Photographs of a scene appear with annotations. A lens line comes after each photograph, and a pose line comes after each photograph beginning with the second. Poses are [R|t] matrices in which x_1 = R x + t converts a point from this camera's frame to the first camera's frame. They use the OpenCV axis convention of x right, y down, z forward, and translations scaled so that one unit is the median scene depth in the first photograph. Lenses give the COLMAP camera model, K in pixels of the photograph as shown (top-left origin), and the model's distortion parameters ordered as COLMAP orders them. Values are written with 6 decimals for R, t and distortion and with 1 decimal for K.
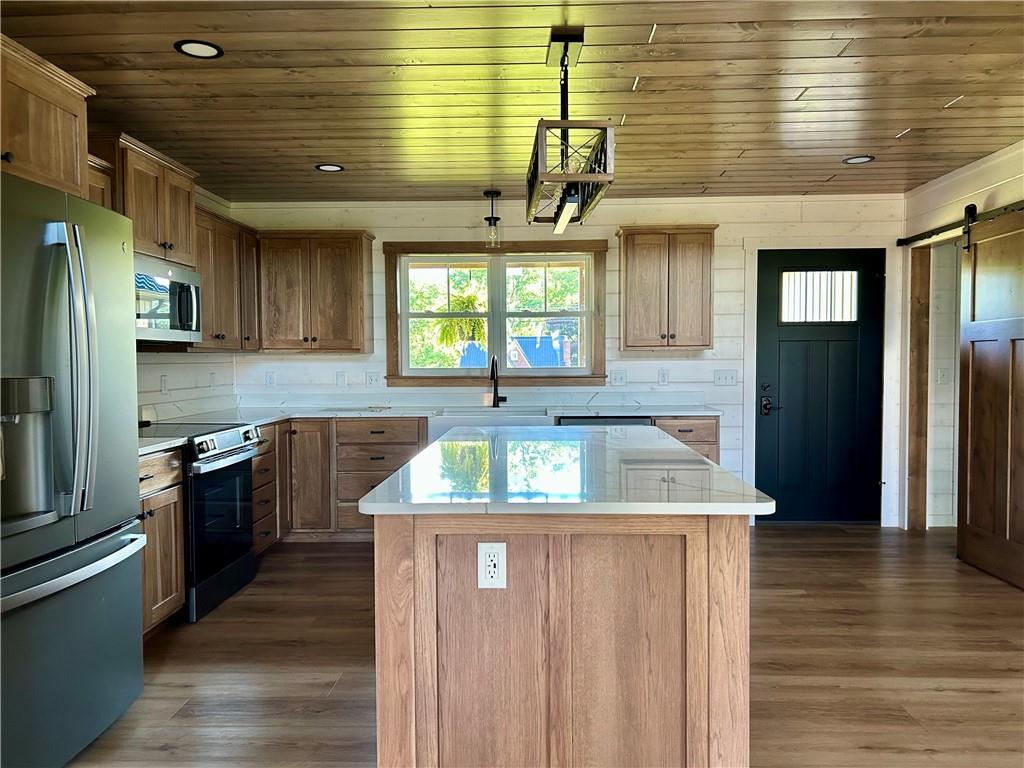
lens RADIAL K [[773.8, 0, 512.6], [0, 773.8, 387.1], [0, 0, 1]] dist [0.004078, -0.001706]
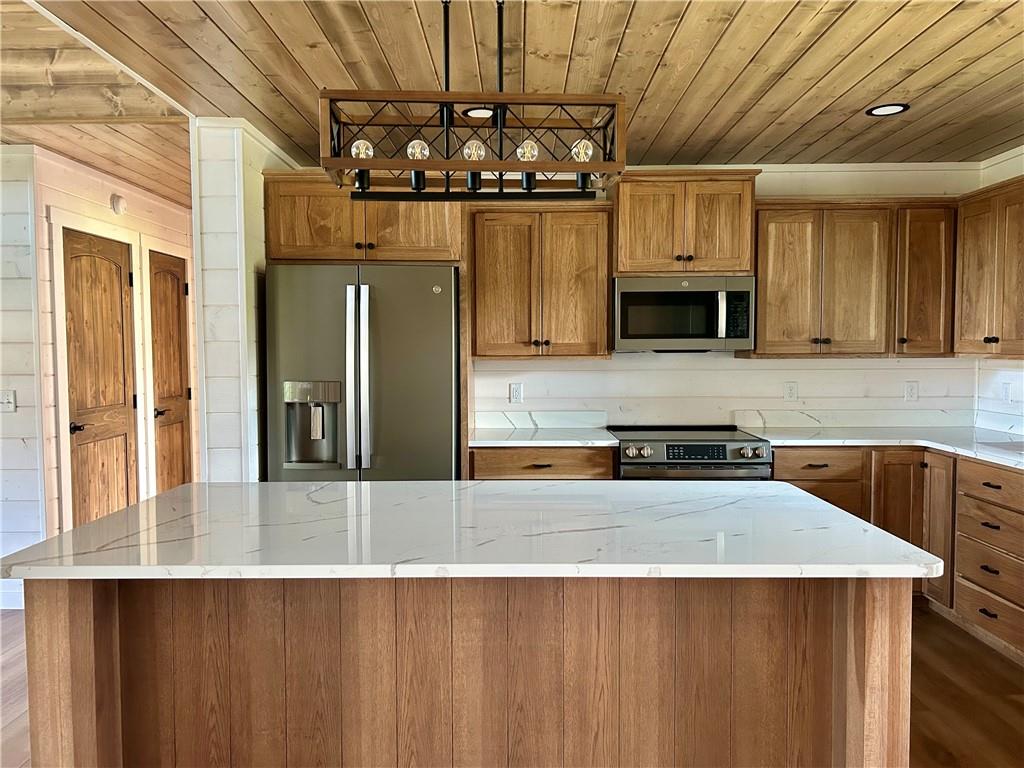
lens RADIAL K [[773.8, 0, 513.0], [0, 773.8, 384.8], [0, 0, 1]] dist [0.004078, -0.001706]
pose [[0.030286, 0.046727, -0.998448, 0.439117], [-0.031369, 0.998459, 0.045776, -0.040322], [0.999049, 0.029934, 0.031705, 0.557431]]
